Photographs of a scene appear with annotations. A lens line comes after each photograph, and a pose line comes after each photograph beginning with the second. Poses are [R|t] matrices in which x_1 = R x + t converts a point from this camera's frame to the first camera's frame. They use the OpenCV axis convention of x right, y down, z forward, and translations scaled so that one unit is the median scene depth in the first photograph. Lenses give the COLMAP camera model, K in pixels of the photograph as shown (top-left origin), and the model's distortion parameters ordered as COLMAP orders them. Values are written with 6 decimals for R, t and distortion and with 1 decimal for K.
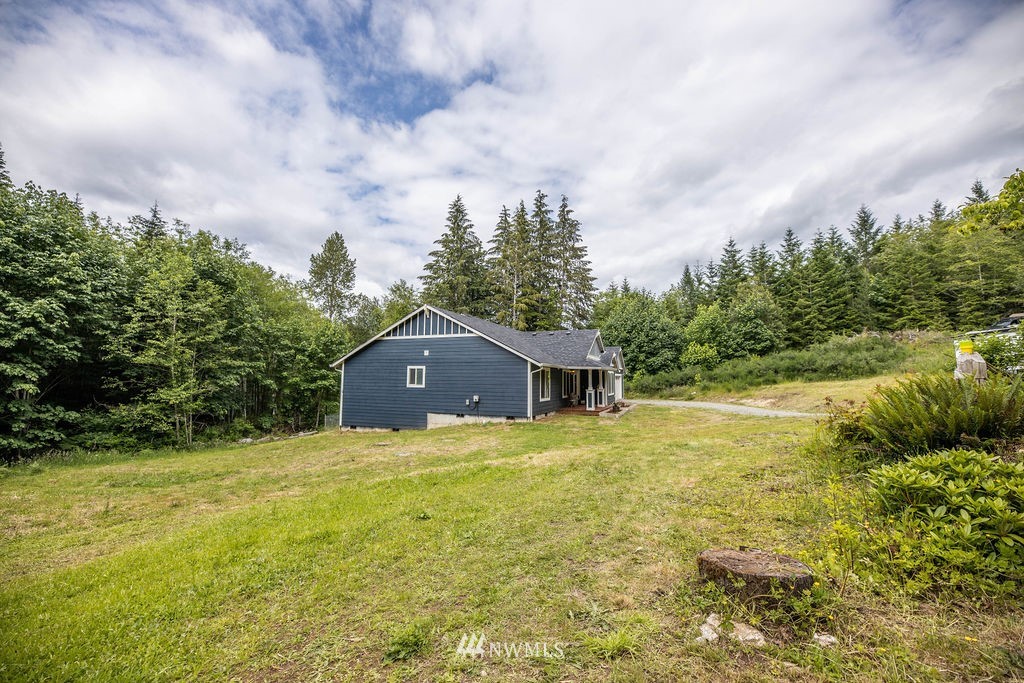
lens RADIAL K [[416.3, 0, 512.0], [0, 416.3, 341.5], [0, 0, 1]] dist [0.002253, 0.000058]
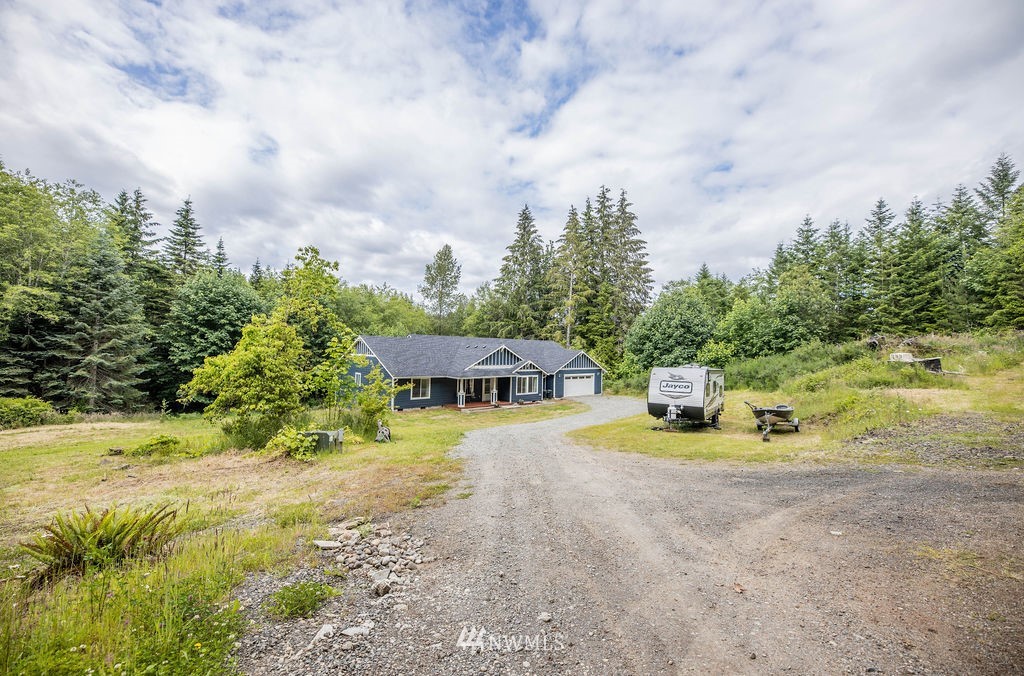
lens RADIAL K [[417.6, 0, 512.6], [0, 417.6, 351.7], [0, 0, 1]] dist [-0.000879, -0.000039]
pose [[0.905813, 0.017412, -0.423319, 0.425983], [0.019979, 0.996288, 0.083730, -0.062219], [0.423206, -0.084301, 0.902103, -0.089809]]
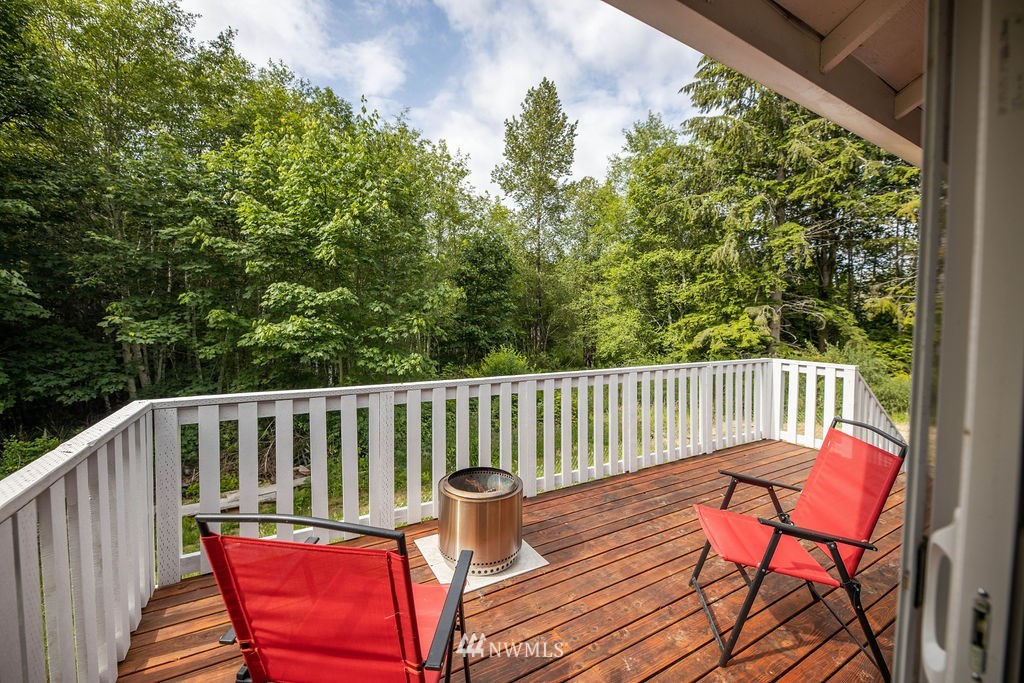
lens RADIAL K [[416.3, 0, 512.0], [0, 416.3, 341.5], [0, 0, 1]] dist [0.002253, 0.000058]
pose [[0.789521, 0.029701, -0.613004, -0.115023], [0.051451, 0.992109, 0.114335, 0.061434], [0.611562, -0.121810, 0.781763, 0.667672]]
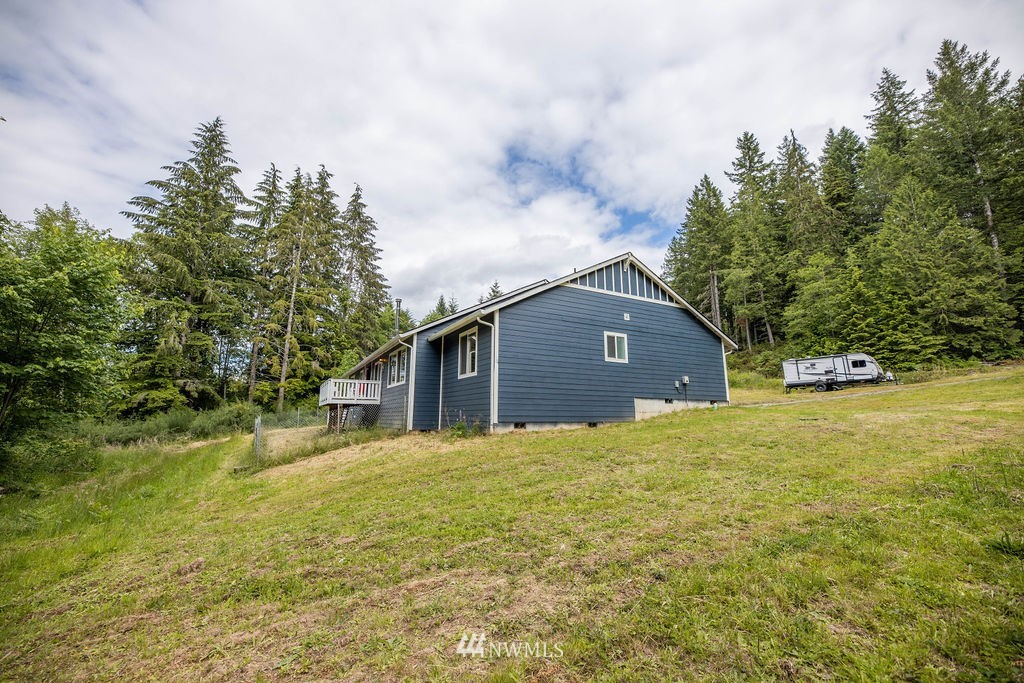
lens RADIAL K [[412.6, 0, 512.0], [0, 412.6, 341.5], [0, 0, 1]] dist [0.000898, 0.000091]
pose [[0.635805, 0.136146, 0.759748, -0.372177], [-0.065876, 0.990301, -0.122331, 0.072879], [-0.769034, 0.027730, 0.638607, 0.290603]]
